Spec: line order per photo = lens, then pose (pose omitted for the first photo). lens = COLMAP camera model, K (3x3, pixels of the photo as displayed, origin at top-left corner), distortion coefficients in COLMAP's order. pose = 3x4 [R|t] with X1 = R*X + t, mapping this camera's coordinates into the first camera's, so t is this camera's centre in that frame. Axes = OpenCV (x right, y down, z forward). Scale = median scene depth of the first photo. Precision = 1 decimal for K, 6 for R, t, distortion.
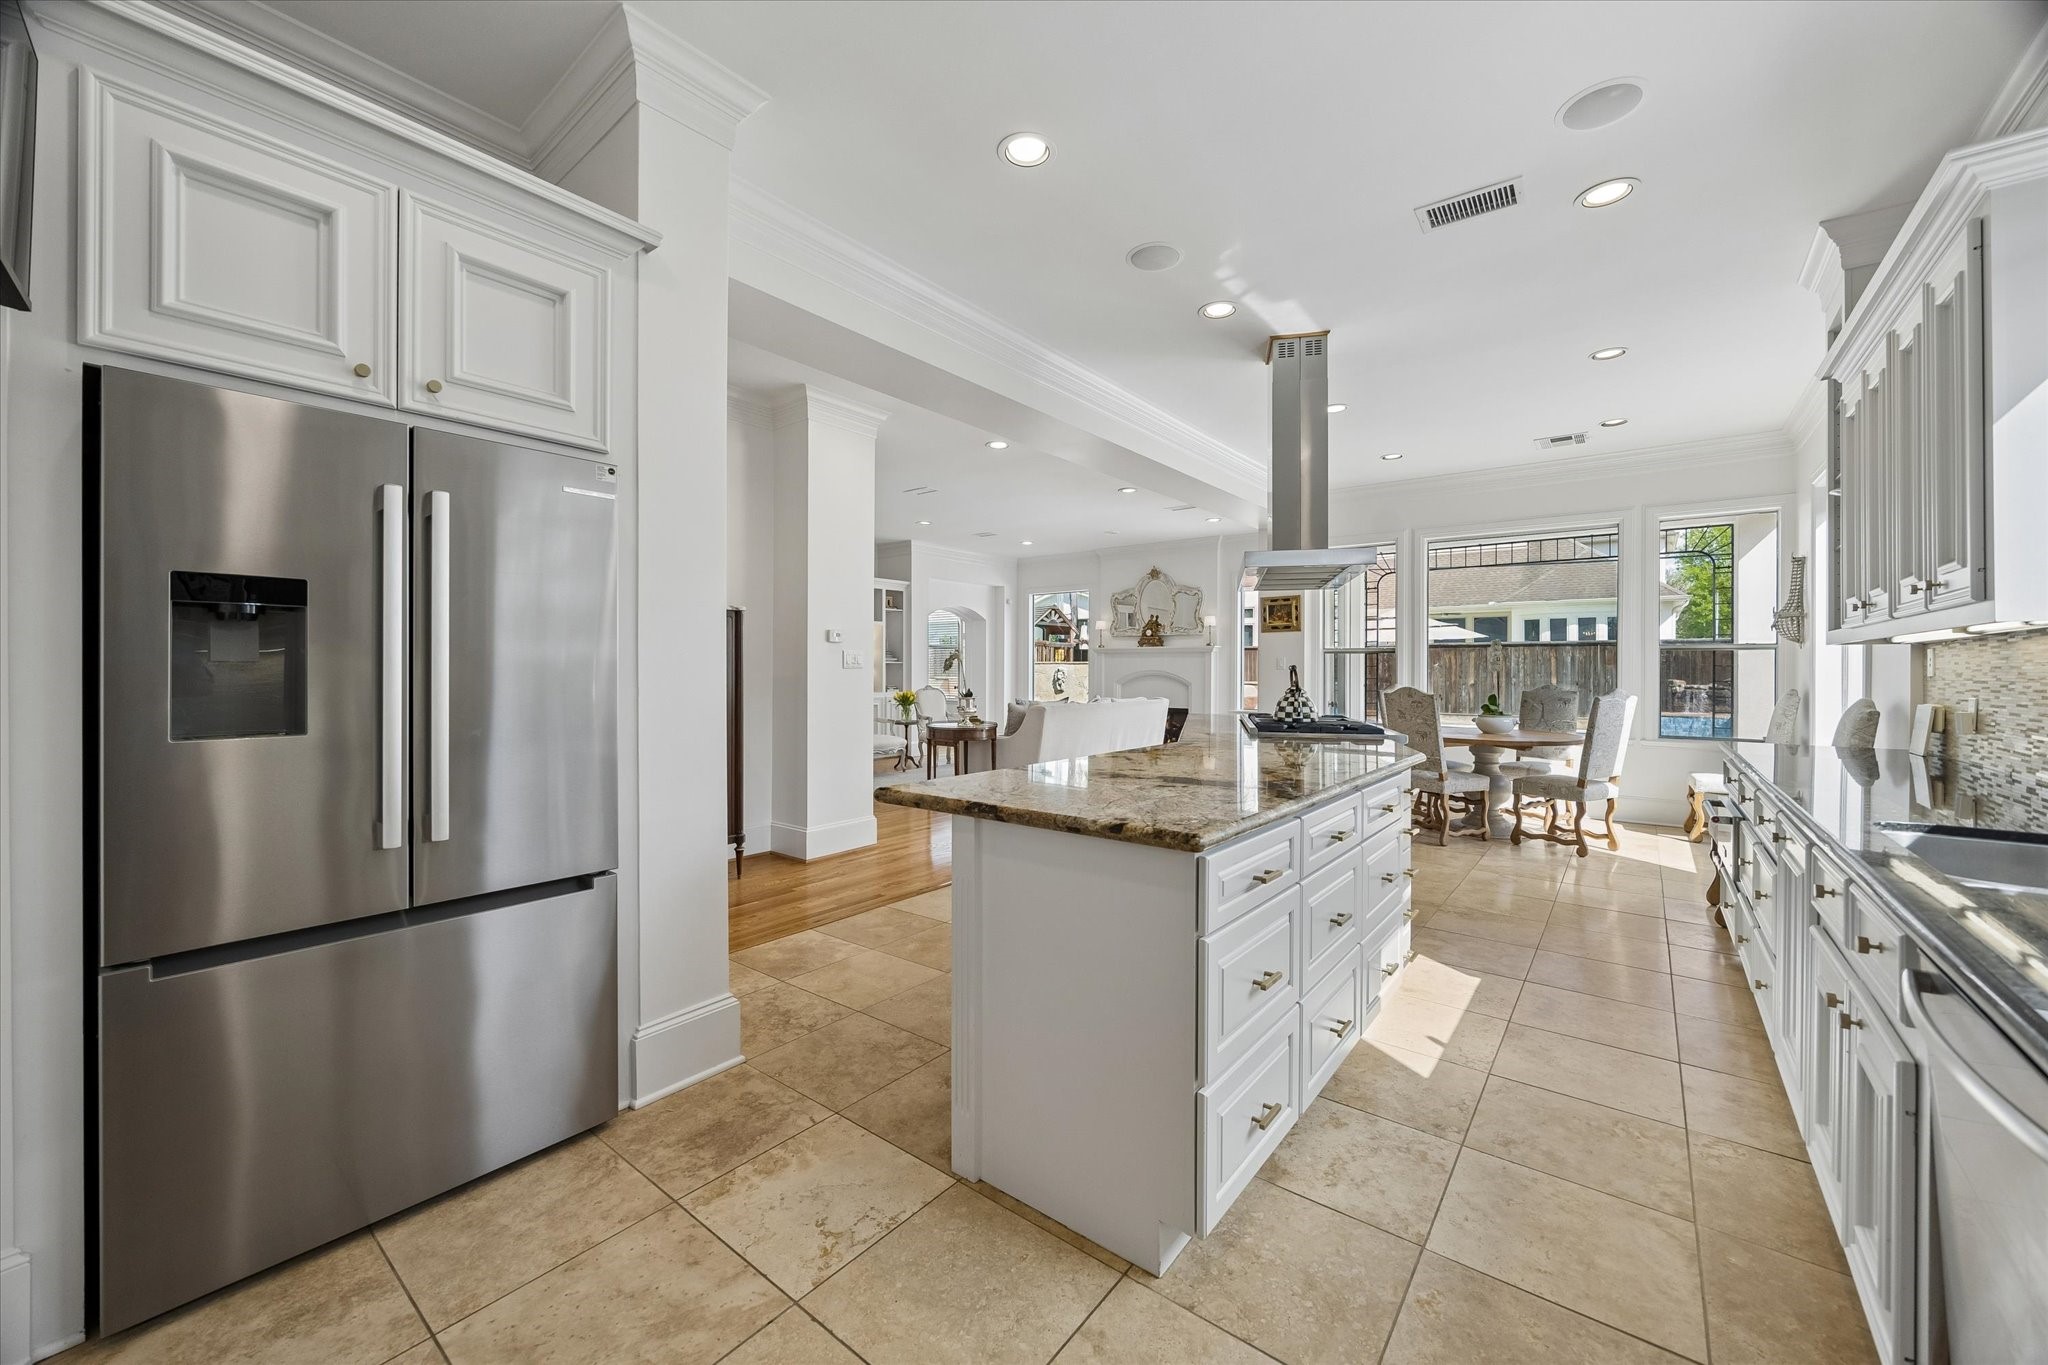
lens RADIAL K [[786.9, 0, 1017.4], [0, 786.9, 669.1], [0, 0, 1]] dist [-0.005961, 0.000124]
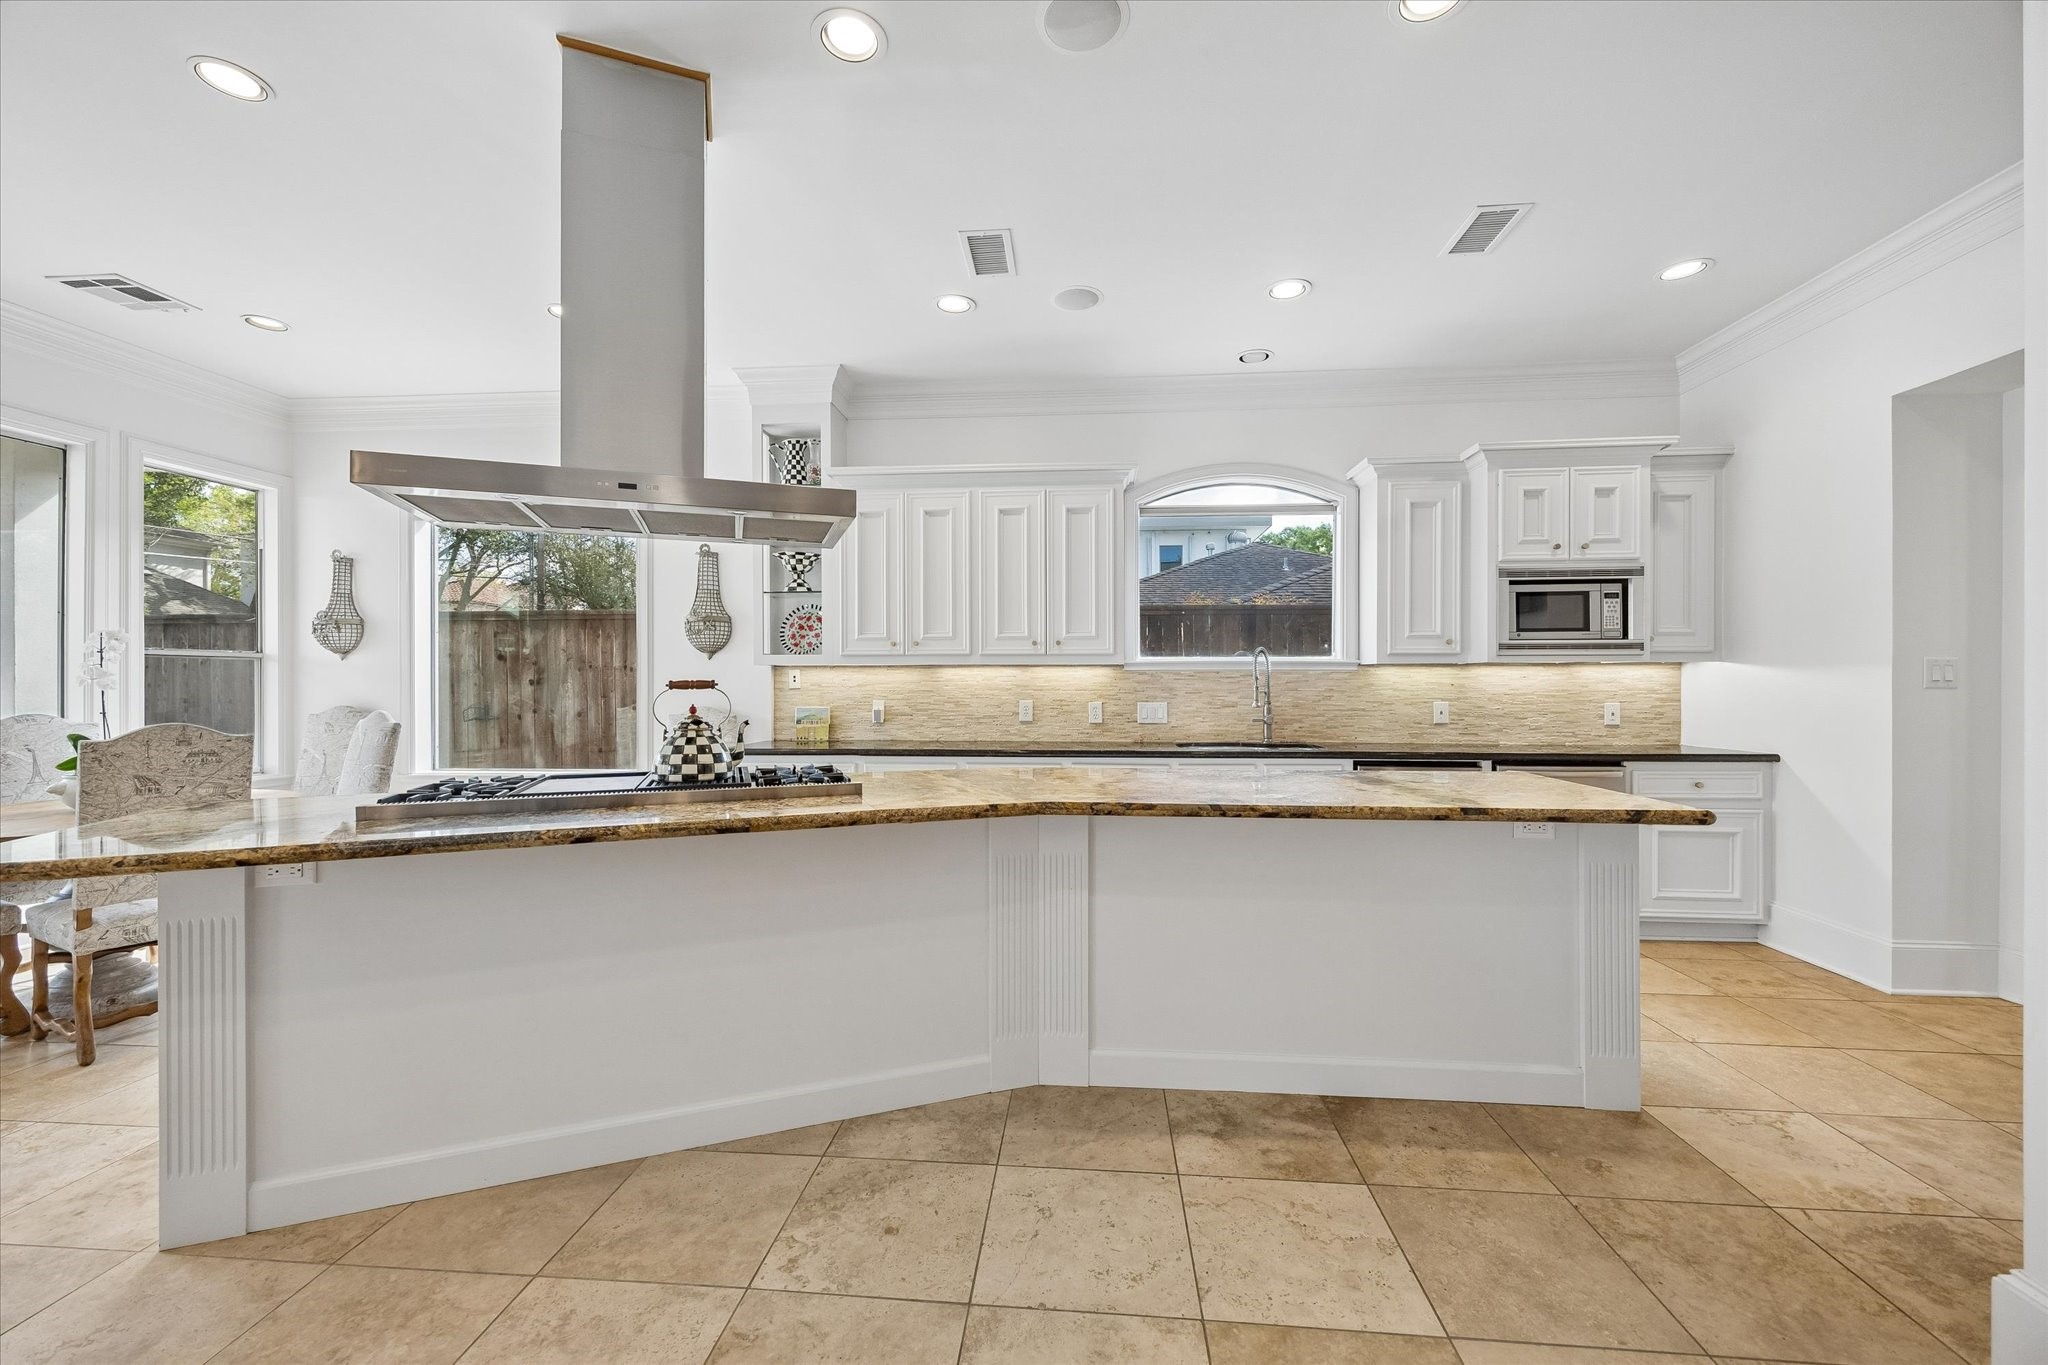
lens RADIAL K [[786.9, 0, 1025.0], [0, 786.9, 677.1], [0, 0, 1]] dist [-0.005961, 0.000124]
pose [[-0.546968, -0.003812, 0.837145, -0.429264], [-0.002195, 0.999993, 0.003119, -0.011648], [-0.837151, -0.000132, -0.546972, 1.853923]]
